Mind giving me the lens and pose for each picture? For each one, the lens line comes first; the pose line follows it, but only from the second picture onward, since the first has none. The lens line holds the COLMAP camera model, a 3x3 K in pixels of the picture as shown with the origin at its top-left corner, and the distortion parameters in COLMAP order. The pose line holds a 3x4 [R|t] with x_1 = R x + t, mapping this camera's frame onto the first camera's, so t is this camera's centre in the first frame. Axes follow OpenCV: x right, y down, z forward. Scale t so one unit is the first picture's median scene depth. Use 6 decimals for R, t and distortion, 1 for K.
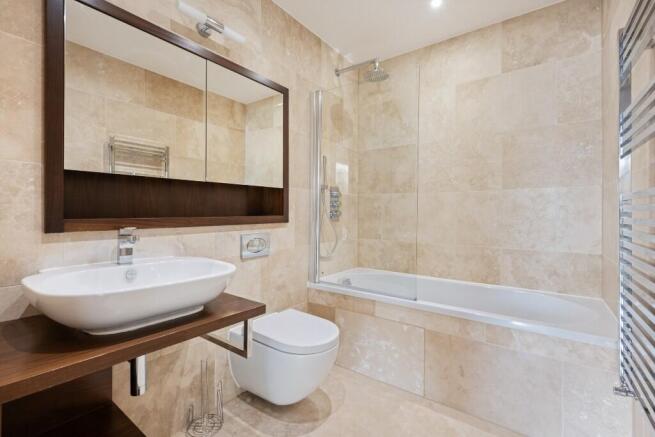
lens RADIAL K [[291.3, 0, 327.5], [0, 291.3, 218.5], [0, 0, 1]] dist [-0.000158, 0.000120]
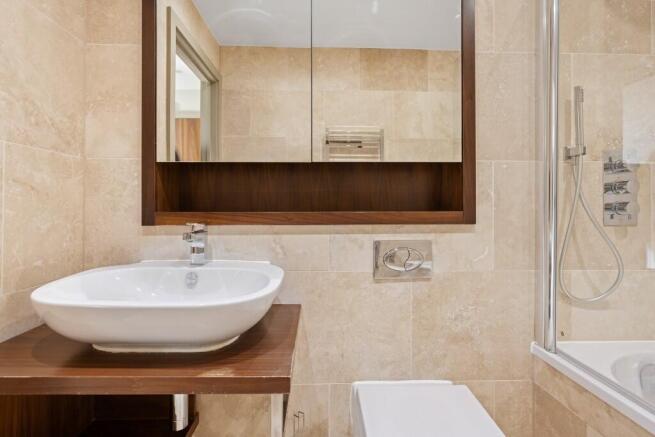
lens RADIAL K [[336.6, 0, 328.0], [0, 336.6, 206.6], [0, 0, 1]] dist [-0.000529, 0.000250]
pose [[0.623248, 0.000065, -0.782024, 0.191857], [-0.016015, 0.999791, -0.012680, -0.006221], [0.781860, 0.020427, 0.623119, 0.399831]]
